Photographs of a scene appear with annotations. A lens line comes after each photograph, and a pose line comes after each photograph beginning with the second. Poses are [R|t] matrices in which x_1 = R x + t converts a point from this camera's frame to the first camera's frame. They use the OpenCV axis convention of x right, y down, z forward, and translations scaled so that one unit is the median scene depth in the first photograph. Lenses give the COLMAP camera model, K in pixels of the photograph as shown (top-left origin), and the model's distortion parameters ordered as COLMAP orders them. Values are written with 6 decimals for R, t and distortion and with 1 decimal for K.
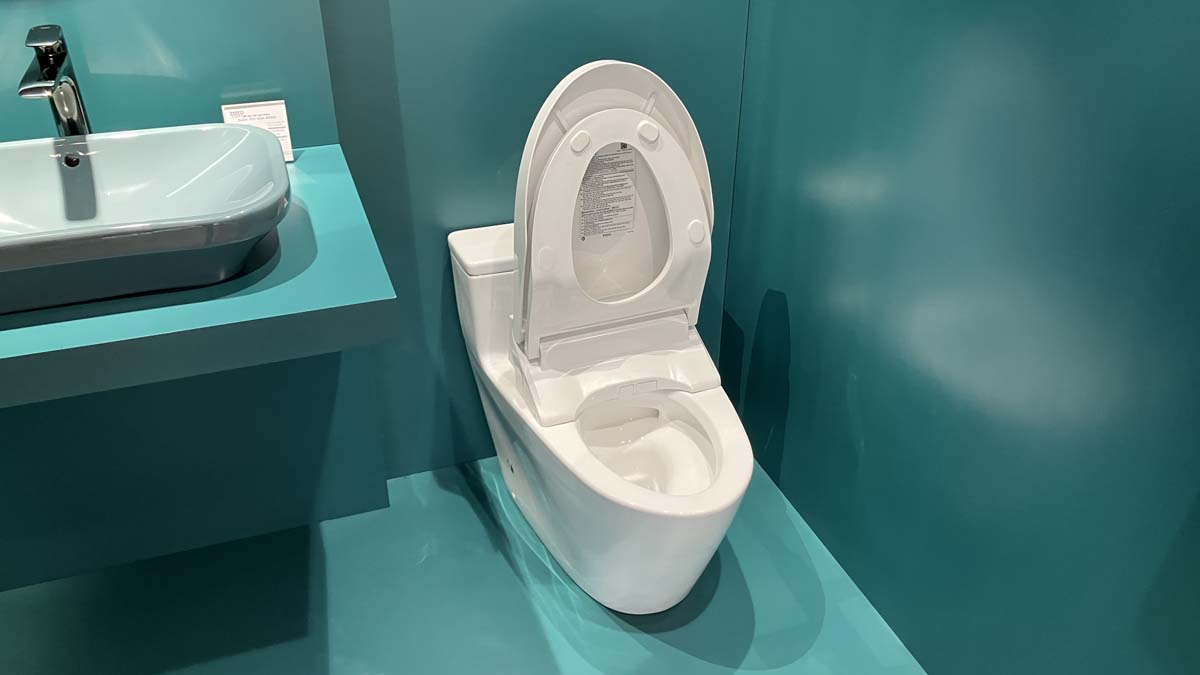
lens RADIAL K [[996.4, 0, 604.9], [0, 996.4, 341.9], [0, 0, 1]] dist [-0.000460, -0.006568]
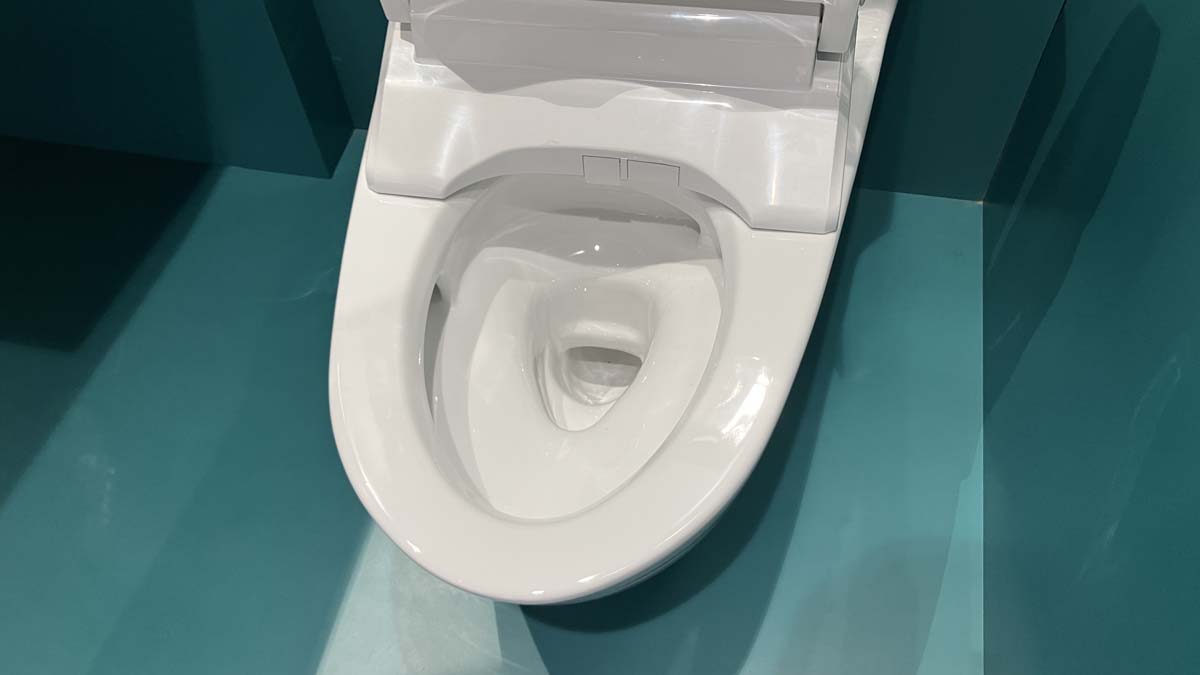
lens RADIAL K [[996.4, 0, 604.9], [0, 996.4, 341.9], [0, 0, 1]] dist [-0.000460, -0.006568]
pose [[0.849067, 0.413782, -0.328436, 0.188527], [-0.229451, 0.848845, 0.476250, -0.086627], [0.475855, -0.329008, 0.815669, 0.630033]]
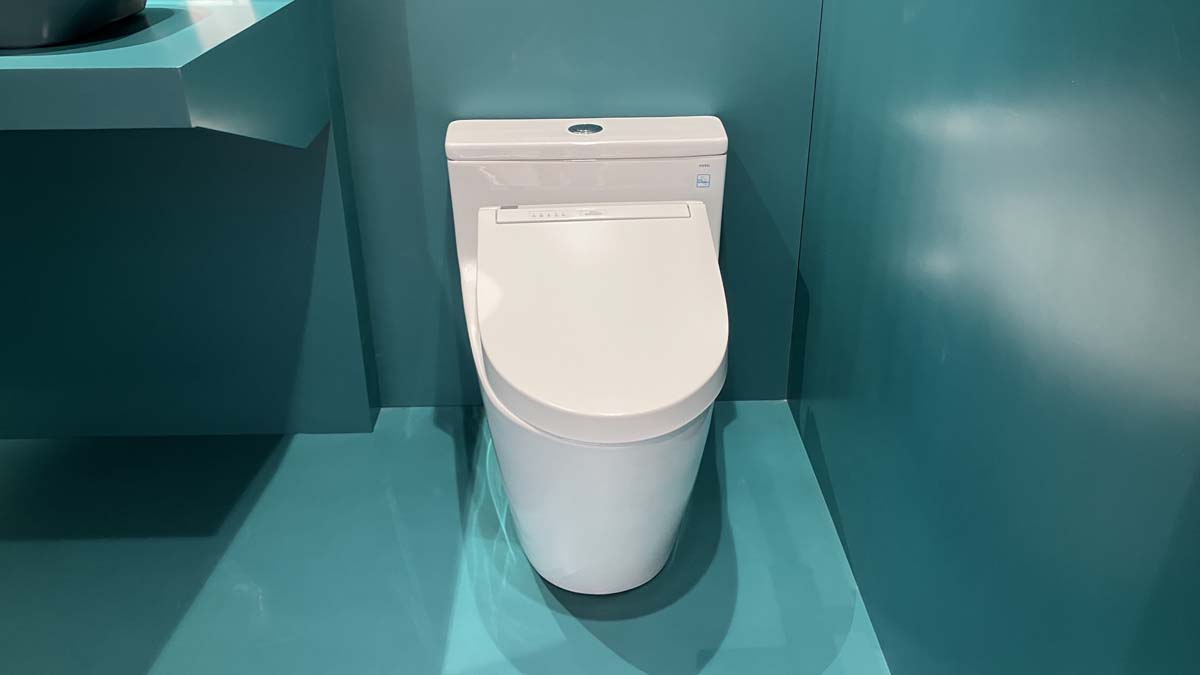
lens RADIAL K [[996.4, 0, 604.9], [0, 996.4, 341.9], [0, 0, 1]] dist [-0.000460, -0.006568]
pose [[0.947701, 0.132585, -0.290318, 0.264303], [-0.153888, 0.986734, -0.051716, 0.113039], [0.279610, 0.093688, 0.955532, 0.223518]]
